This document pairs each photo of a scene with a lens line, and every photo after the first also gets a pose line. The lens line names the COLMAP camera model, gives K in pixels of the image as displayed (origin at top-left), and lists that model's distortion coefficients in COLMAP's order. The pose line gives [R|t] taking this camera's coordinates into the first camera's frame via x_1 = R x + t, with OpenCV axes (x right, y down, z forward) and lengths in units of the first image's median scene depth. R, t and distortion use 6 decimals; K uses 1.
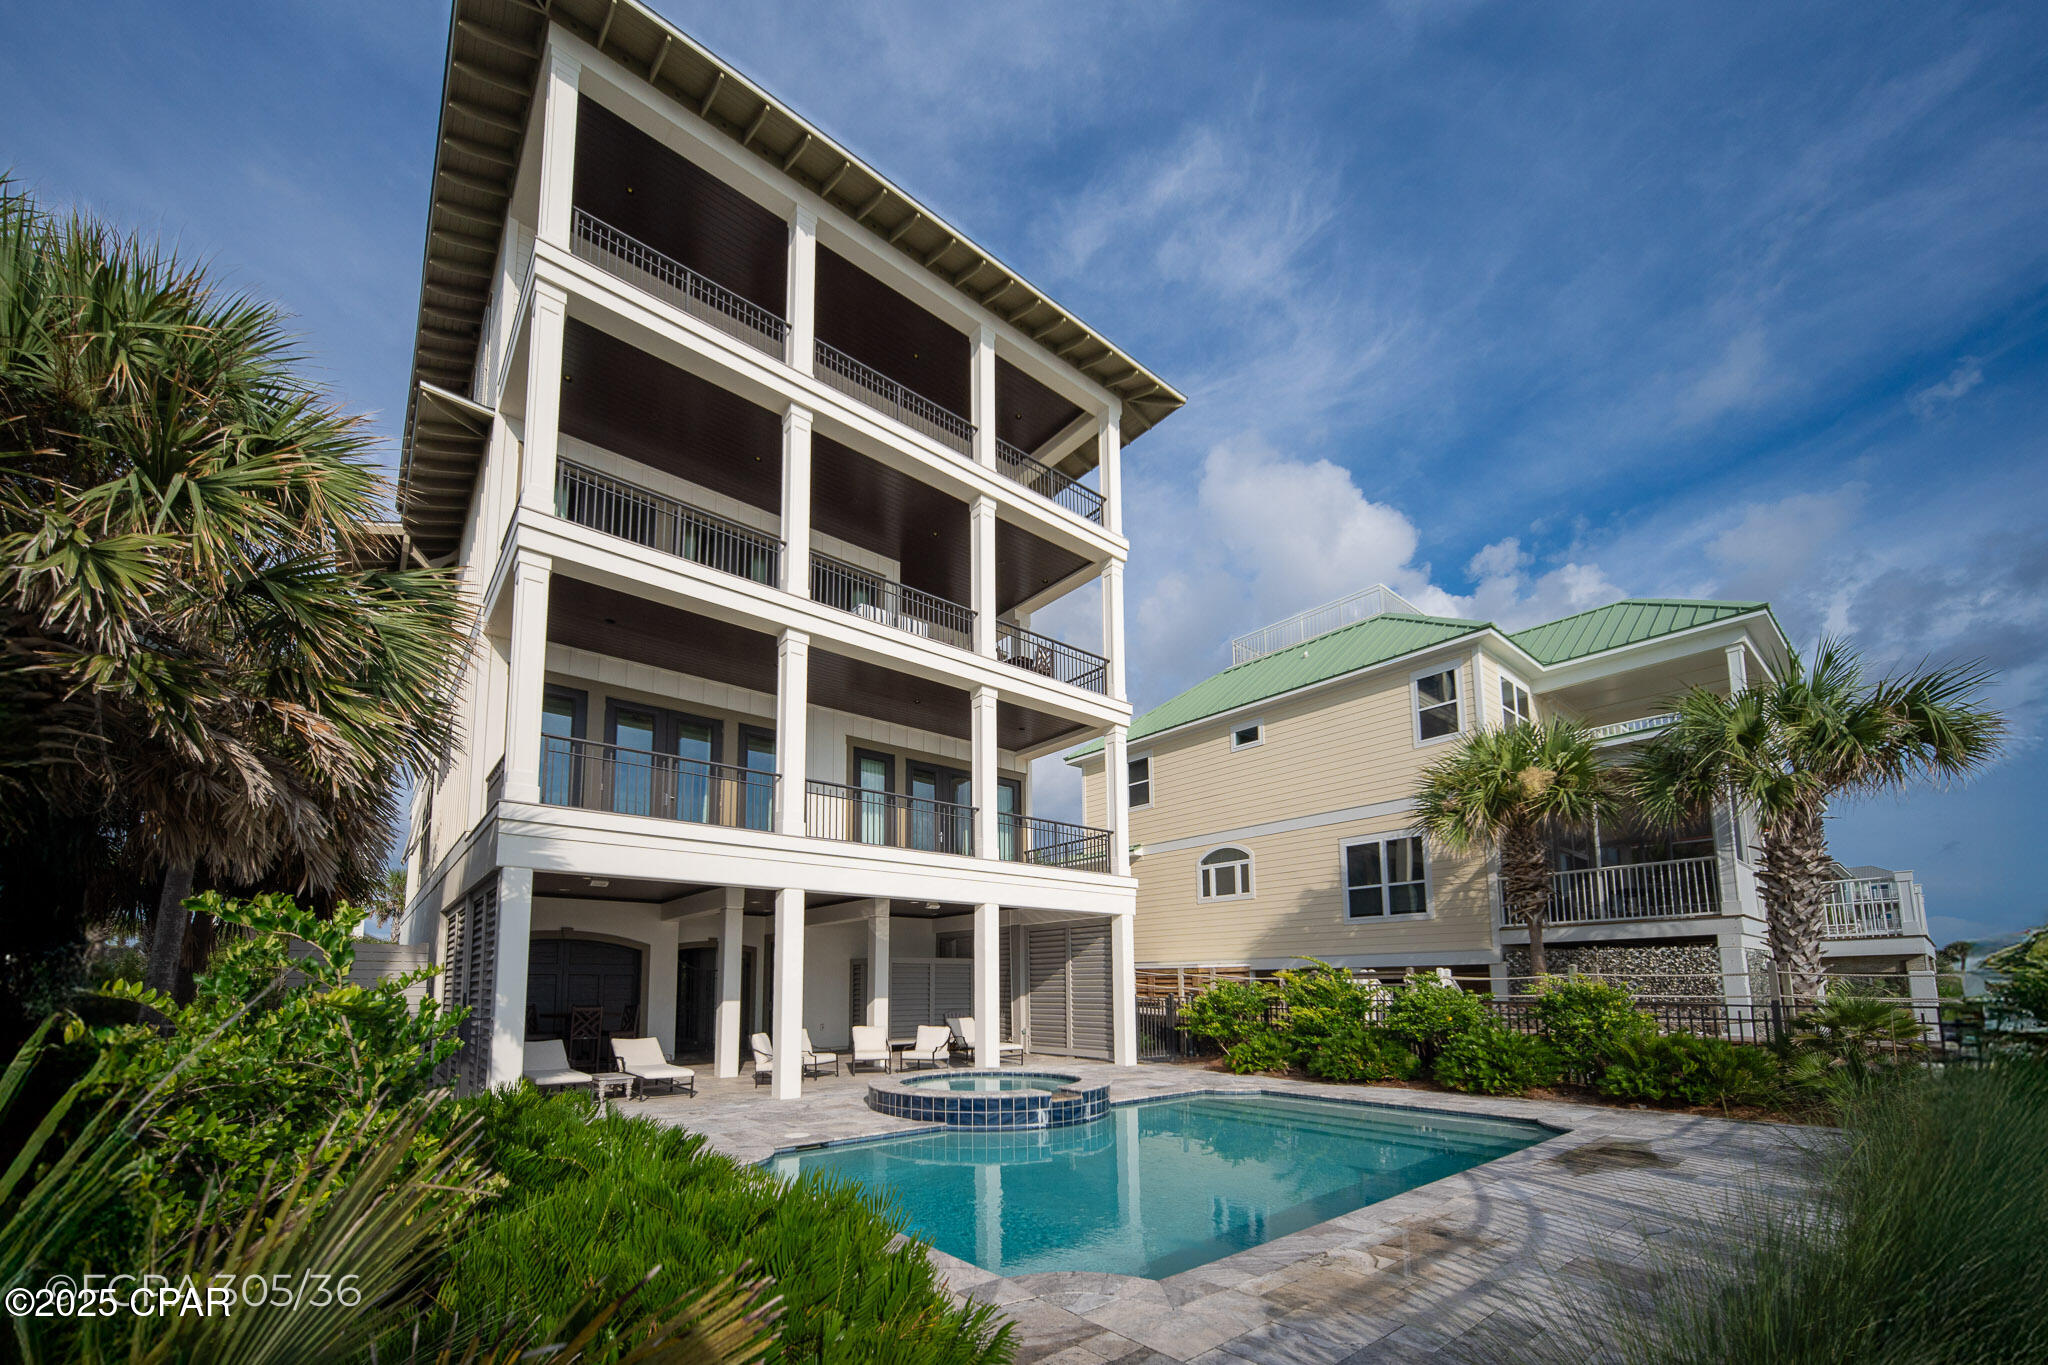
lens RADIAL K [[1513.2, 0, 1024.0], [0, 1513.2, 682.5], [0, 0, 1]] dist [-0.001775, 0.000086]
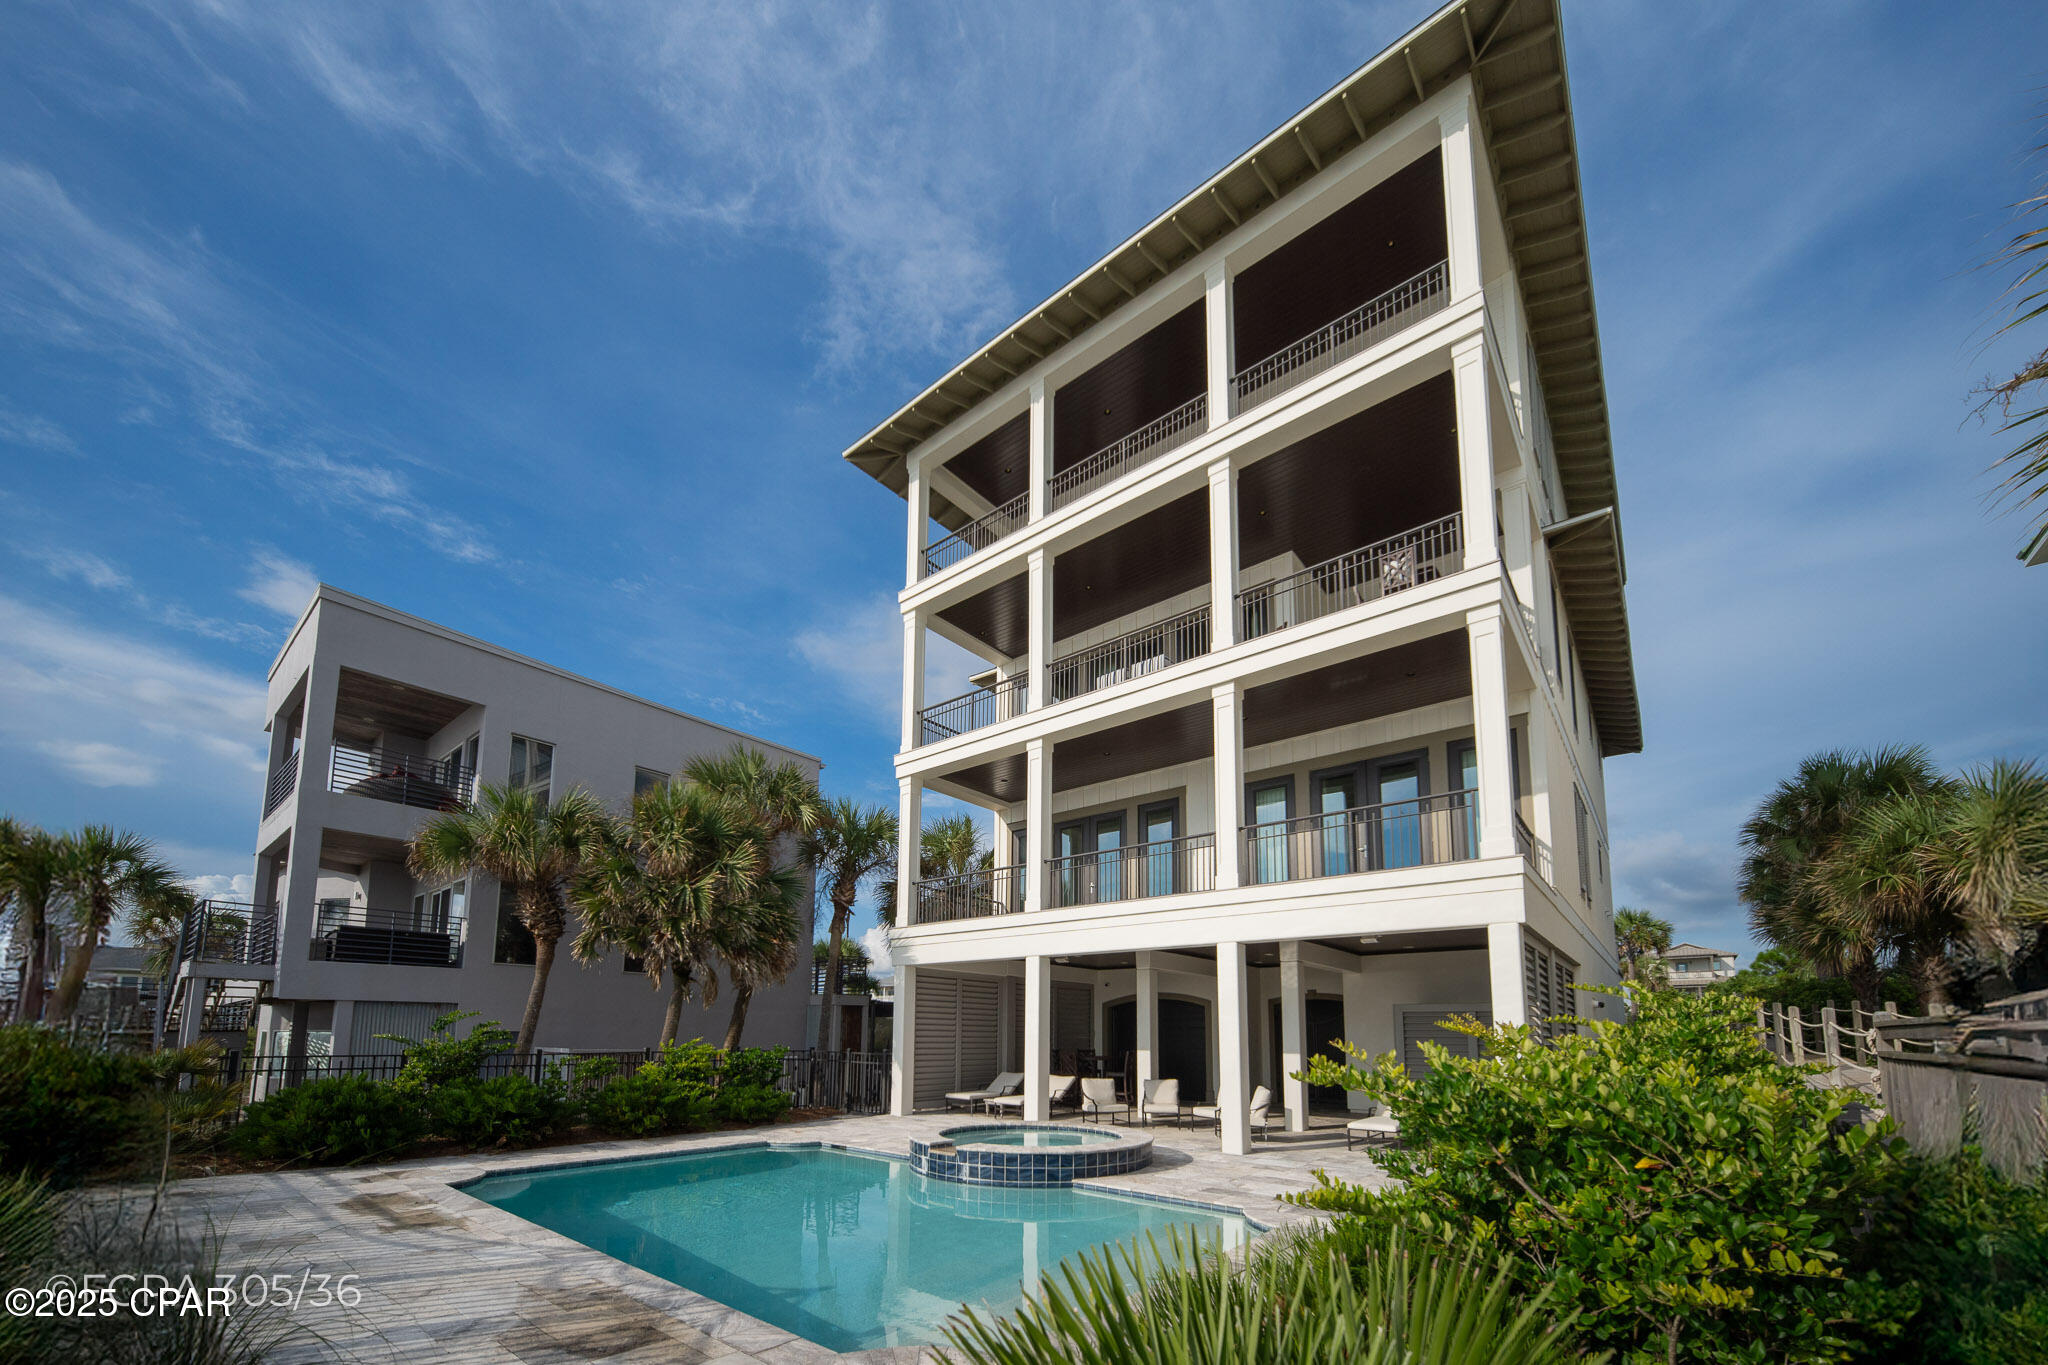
lens RADIAL K [[1584.1, 0, 1024.0], [0, 1584.1, 682.5], [0, 0, 1]] dist [0.066110, -0.000278]
pose [[-0.463029, -0.193439, -0.864977, 0.796727], [0.166511, 0.939534, -0.299248, 0.249796], [0.870562, -0.282589, -0.402822, 1.268641]]
